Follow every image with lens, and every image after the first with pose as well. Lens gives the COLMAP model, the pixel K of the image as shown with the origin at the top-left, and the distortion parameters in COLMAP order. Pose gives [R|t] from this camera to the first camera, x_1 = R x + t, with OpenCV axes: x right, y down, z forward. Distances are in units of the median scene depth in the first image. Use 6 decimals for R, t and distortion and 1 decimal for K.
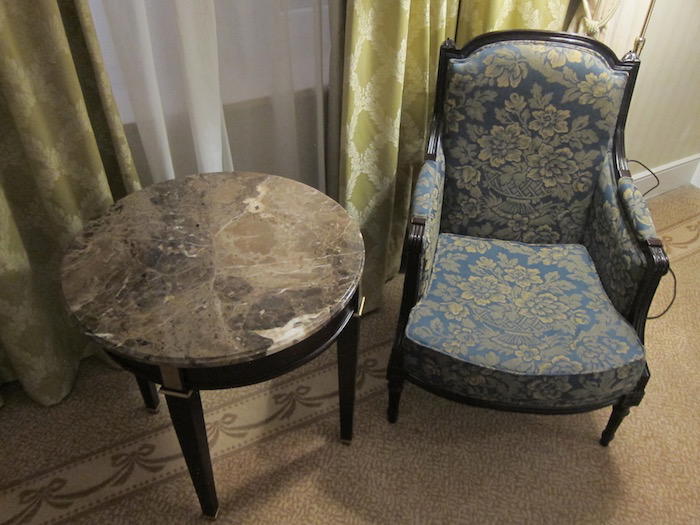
lens RADIAL K [[590.2, 0, 350.0], [0, 590.2, 262.5], [0, 0, 1]] dist [-0.050280, 0.013027]
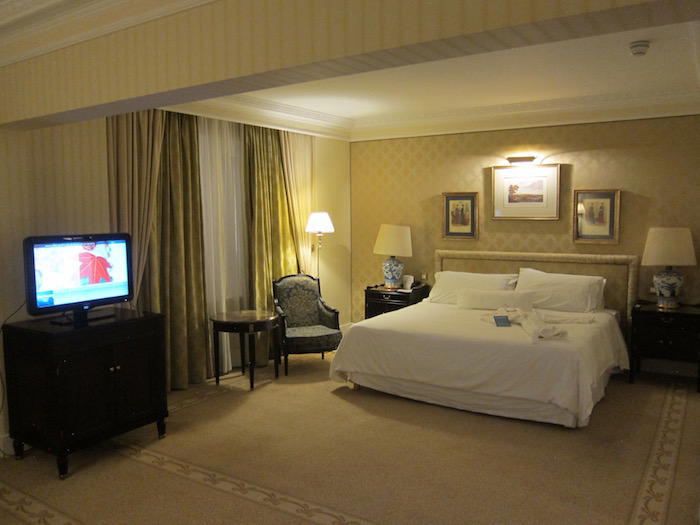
lens RADIAL K [[590.2, 0, 350.0], [0, 590.2, 262.5], [0, 0, 1]] dist [-0.050280, 0.013027]
pose [[0.870413, -0.072670, 0.486930, -1.322461], [0.338164, 0.807064, -0.484039, 1.637227], [-0.357809, 0.585976, 0.727053, -2.160834]]
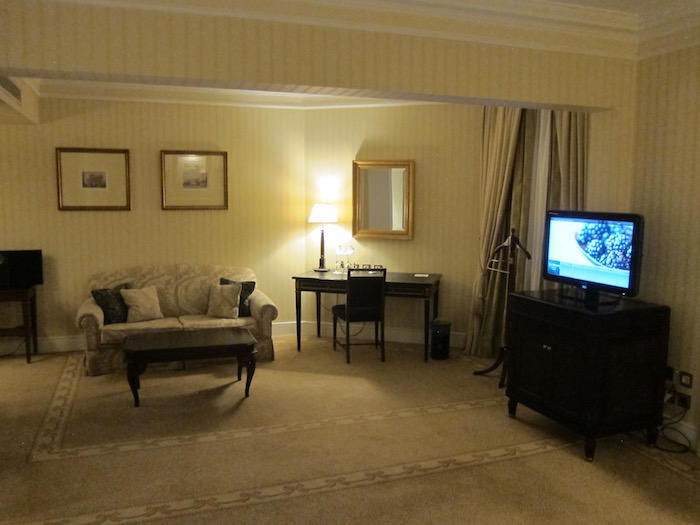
lens RADIAL K [[590.2, 0, 350.0], [0, 590.2, 262.5], [0, 0, 1]] dist [-0.050280, 0.013027]
pose [[-0.142314, 0.091028, -0.985627, 1.416817], [-0.635938, 0.754648, 0.161518, 0.357914], [0.758505, 0.649784, -0.049509, -0.521810]]
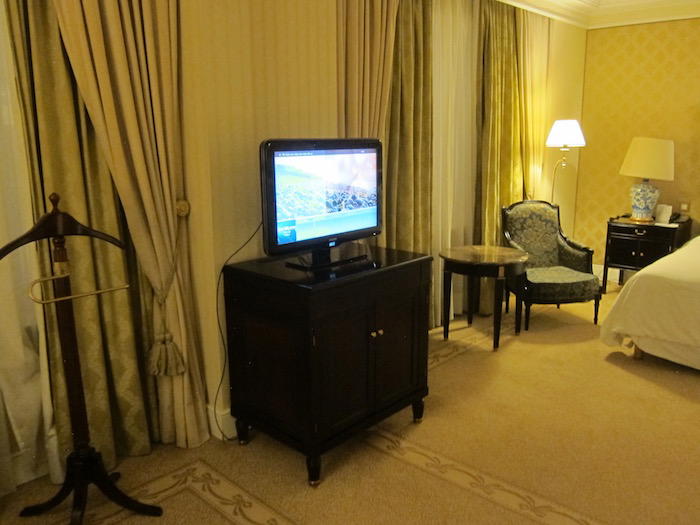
lens RADIAL K [[590.2, 0, 350.0], [0, 590.2, 262.5], [0, 0, 1]] dist [-0.050280, 0.013027]
pose [[0.945072, -0.099794, 0.311254, -1.606555], [0.232327, 0.874914, -0.424911, 1.020251], [-0.229918, 0.473884, 0.850042, -1.329419]]
